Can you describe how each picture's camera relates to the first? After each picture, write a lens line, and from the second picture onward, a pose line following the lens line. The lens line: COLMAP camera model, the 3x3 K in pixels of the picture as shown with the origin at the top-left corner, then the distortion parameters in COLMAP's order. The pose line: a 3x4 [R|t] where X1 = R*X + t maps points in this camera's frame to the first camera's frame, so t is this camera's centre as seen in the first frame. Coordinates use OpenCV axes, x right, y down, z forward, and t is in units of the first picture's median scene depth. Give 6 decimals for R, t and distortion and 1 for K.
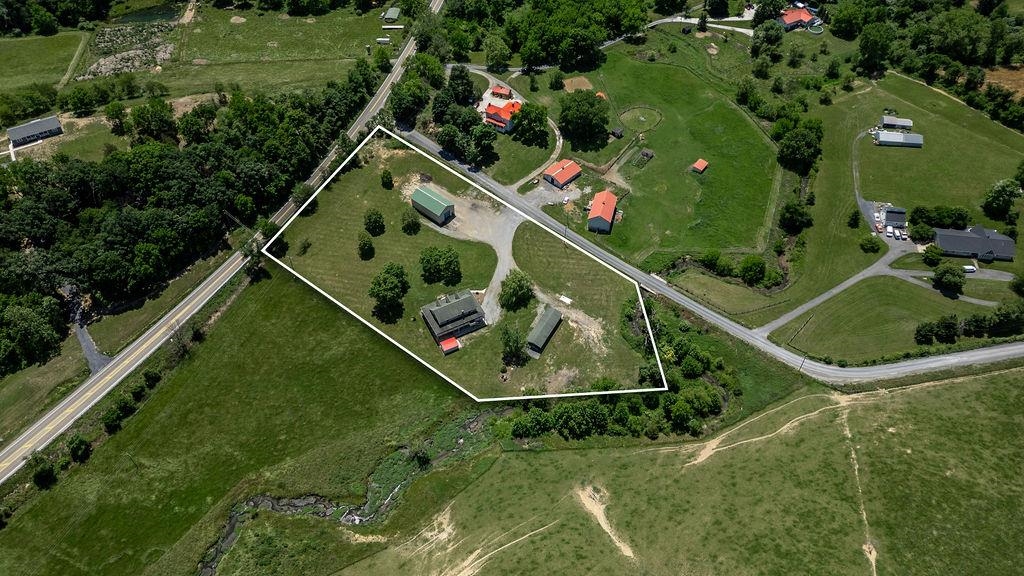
lens RADIAL K [[714.7, 0, 508.2], [0, 714.7, 282.6], [0, 0, 1]] dist [0.088861, -0.099735]
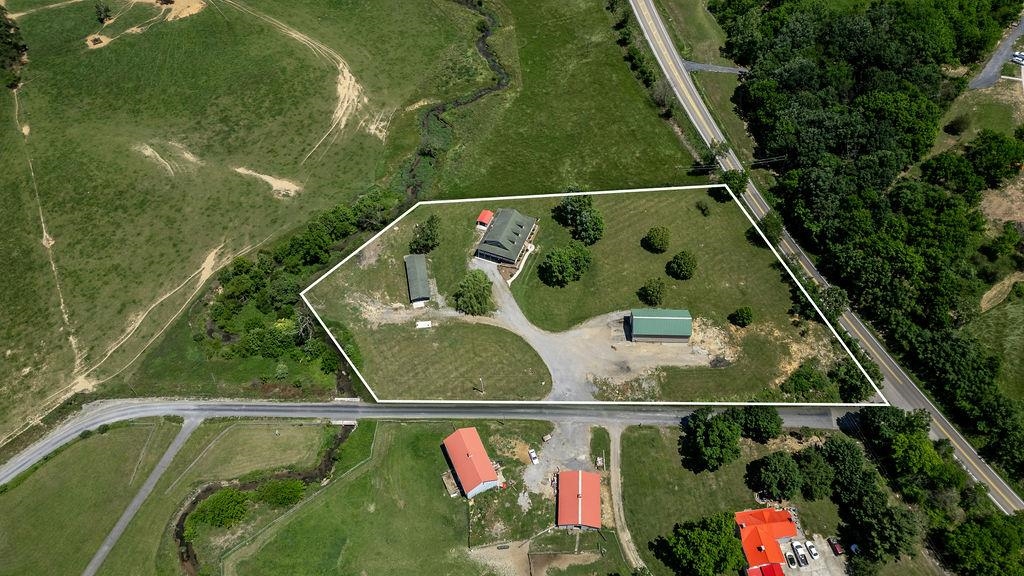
lens RADIAL K [[714.7, 0, 508.2], [0, 714.7, 282.6], [0, 0, 1]] dist [0.088861, -0.099735]
pose [[-0.766192, 0.509204, -0.391996, 0.285823], [-0.469734, -0.027527, 0.882379, -0.702506], [0.438520, 0.860206, 0.260281, 0.730541]]
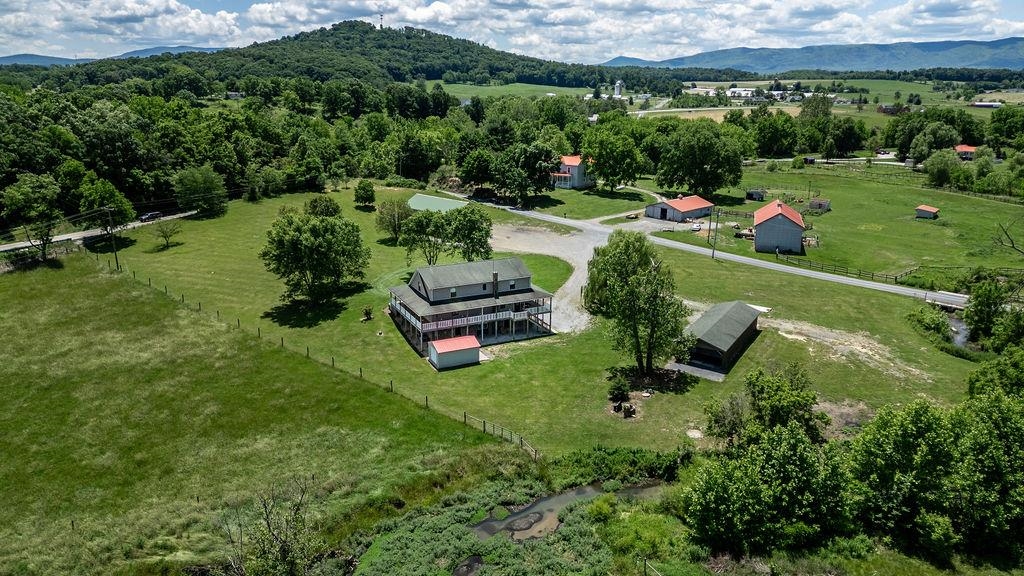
lens RADIAL K [[714.7, 0, 508.2], [0, 714.7, 282.6], [0, 0, 1]] dist [0.088861, -0.099735]
pose [[0.999074, 0.013115, -0.040969, -0.036768], [-0.032700, 0.850358, -0.525187, 0.211839], [0.027951, 0.526041, 0.850000, 0.603169]]
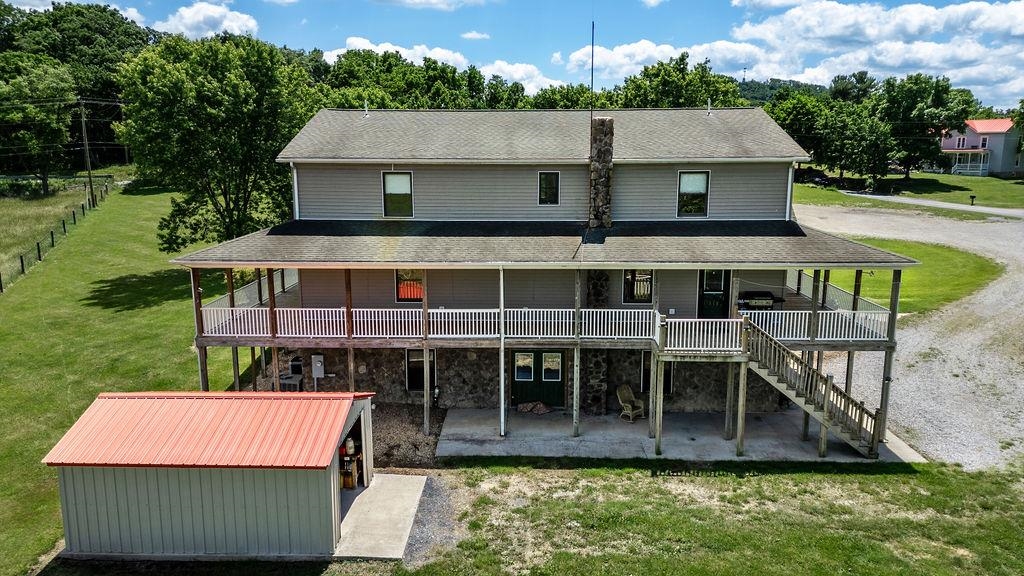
lens RADIAL K [[714.7, 0, 508.2], [0, 714.7, 282.6], [0, 0, 1]] dist [0.088861, -0.099735]
pose [[0.865593, 0.090753, -0.492456, -0.028332], [-0.368726, 0.780911, -0.504201, 0.085945], [0.338807, 0.618014, 0.709414, 0.838024]]
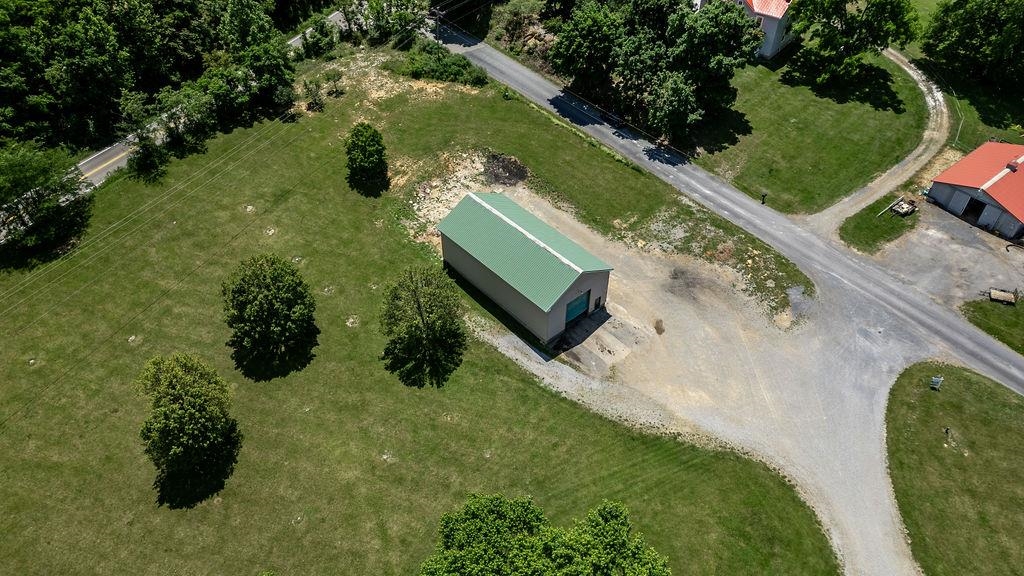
lens RADIAL K [[714.7, 0, 508.2], [0, 714.7, 282.6], [0, 0, 1]] dist [0.088861, -0.099735]
pose [[0.991816, 0.084925, -0.095332, -0.088671], [-0.092438, 0.992708, -0.077366, -0.084662], [0.088067, 0.085545, 0.992435, 0.777626]]
